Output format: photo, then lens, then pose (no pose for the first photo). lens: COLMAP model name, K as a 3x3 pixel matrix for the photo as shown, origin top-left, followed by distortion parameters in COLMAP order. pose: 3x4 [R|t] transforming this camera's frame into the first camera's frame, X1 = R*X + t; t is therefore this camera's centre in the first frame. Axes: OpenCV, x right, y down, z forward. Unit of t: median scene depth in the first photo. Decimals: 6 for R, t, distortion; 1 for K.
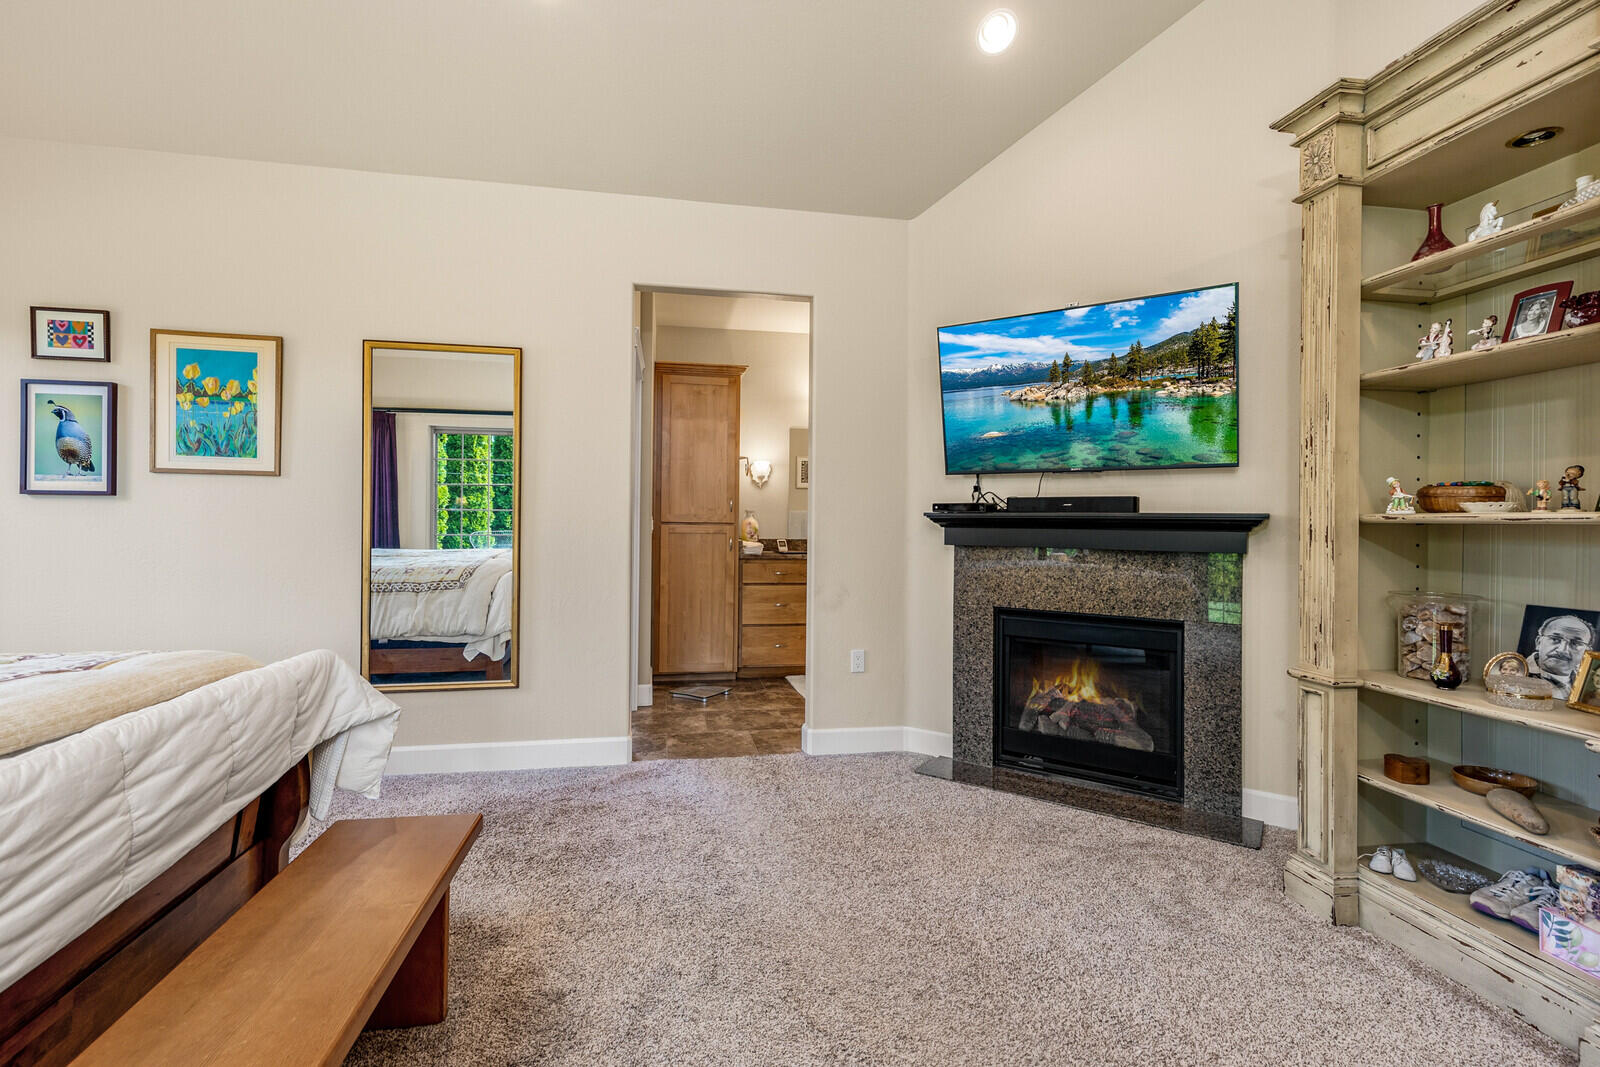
lens RADIAL K [[731.5, 0, 794.9], [0, 731.5, 513.4], [0, 0, 1]] dist [0.006699, 0.000103]
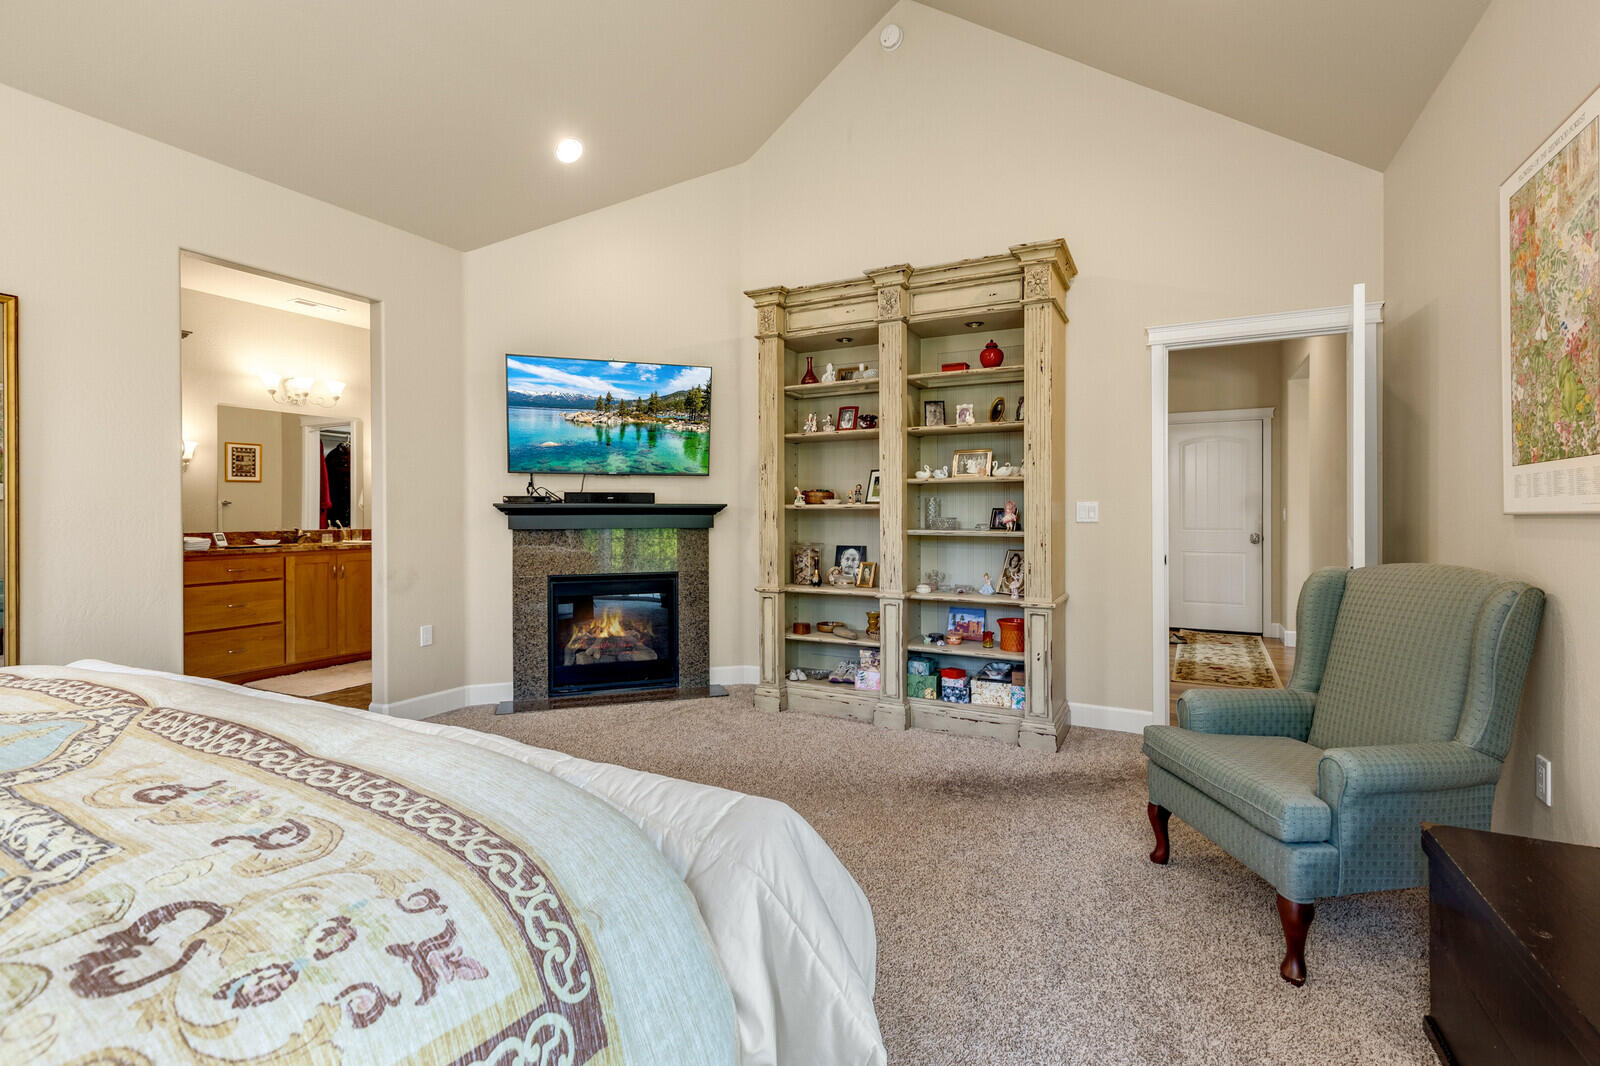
lens RADIAL K [[745.5, 0, 801.3], [0, 745.5, 506.3], [0, 0, 1]] dist [0.011561, 0.000189]
pose [[0.613863, -0.013490, 0.789297, -0.550462], [0.000360, 0.999859, 0.016809, -0.020352], [-0.789412, -0.010034, 0.613781, -0.189051]]
